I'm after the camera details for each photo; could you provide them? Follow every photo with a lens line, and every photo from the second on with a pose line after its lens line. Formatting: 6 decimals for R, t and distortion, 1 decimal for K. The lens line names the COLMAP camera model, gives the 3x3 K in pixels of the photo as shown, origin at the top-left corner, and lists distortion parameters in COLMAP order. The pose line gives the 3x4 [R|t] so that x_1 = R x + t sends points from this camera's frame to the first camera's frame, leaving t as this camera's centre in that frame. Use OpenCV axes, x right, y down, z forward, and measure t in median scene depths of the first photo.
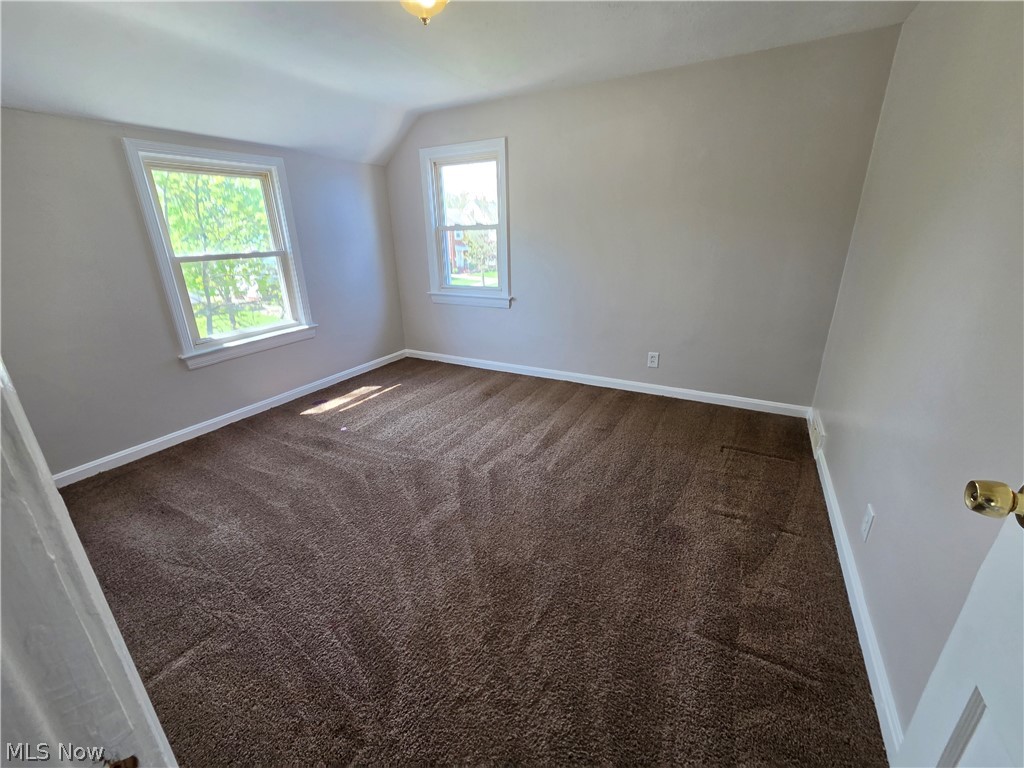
lens RADIAL K [[438.1, 0, 512.0], [0, 438.1, 384.0], [0, 0, 1]] dist [-0.000927, -0.000179]
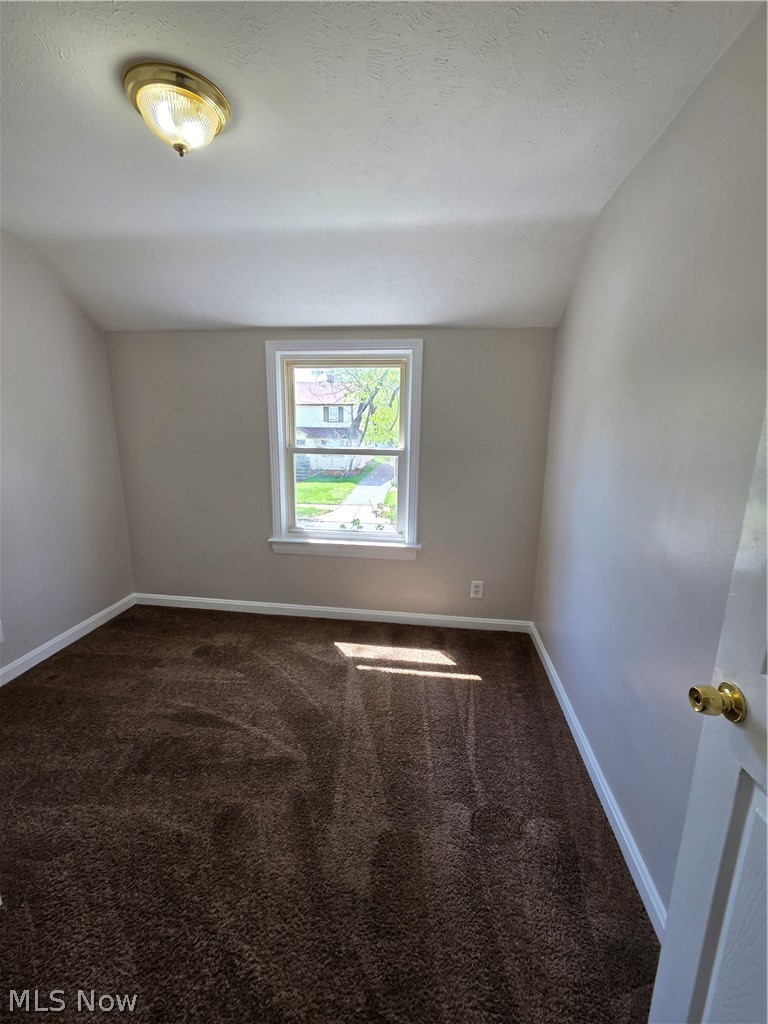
lens RADIAL K [[438.1, 0, 384.5], [0, 438.1, 526.8], [0, 0, 1]] dist [-0.000927, -0.000179]
pose [[0.327992, 0.220067, -0.918690, 0.255140], [-0.345662, 0.933006, 0.100087, -0.252593], [0.879169, 0.284729, 0.382088, 0.727599]]
